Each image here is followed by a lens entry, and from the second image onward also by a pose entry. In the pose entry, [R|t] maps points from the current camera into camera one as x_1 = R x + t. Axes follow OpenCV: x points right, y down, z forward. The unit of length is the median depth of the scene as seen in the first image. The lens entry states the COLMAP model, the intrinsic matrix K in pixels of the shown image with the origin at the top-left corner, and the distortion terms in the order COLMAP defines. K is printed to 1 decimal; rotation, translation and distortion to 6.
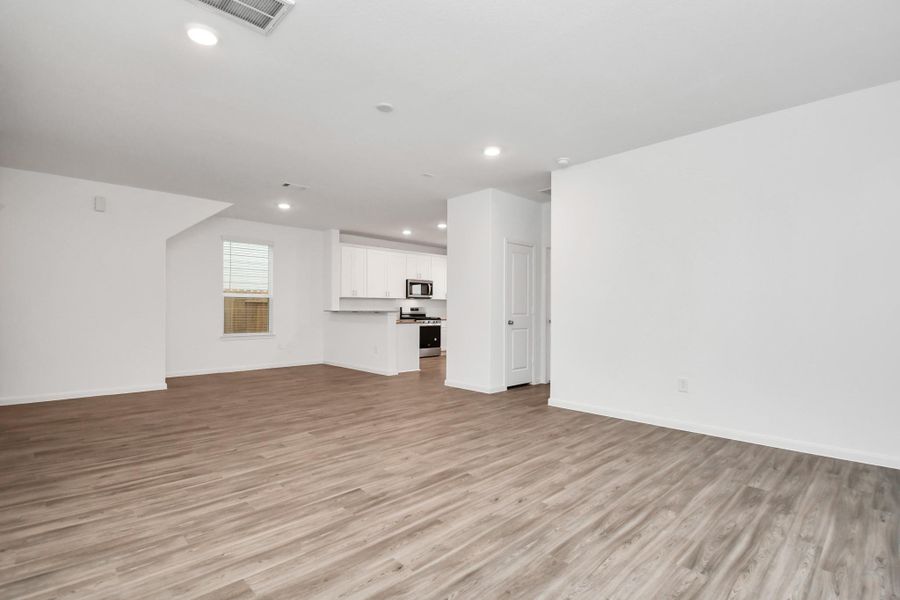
lens RADIAL K [[429.8, 0, 451.0], [0, 429.8, 315.1], [0, 0, 1]] dist [-0.001849, -0.029423]
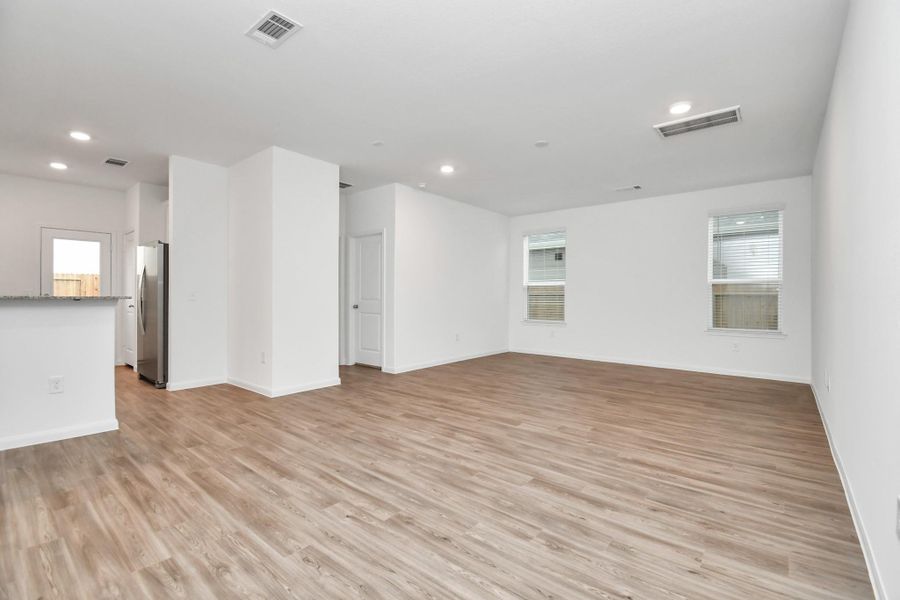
lens RADIAL K [[406.1, 0, 450.0], [0, 406.1, 300.0], [0, 0, 1]] dist [-0.047825, -0.000191]
pose [[-0.107145, -0.018452, 0.994072, -1.315201], [0.006039, 0.999797, 0.019209, -0.026591], [-0.994225, 0.008061, -0.107012, 1.355322]]
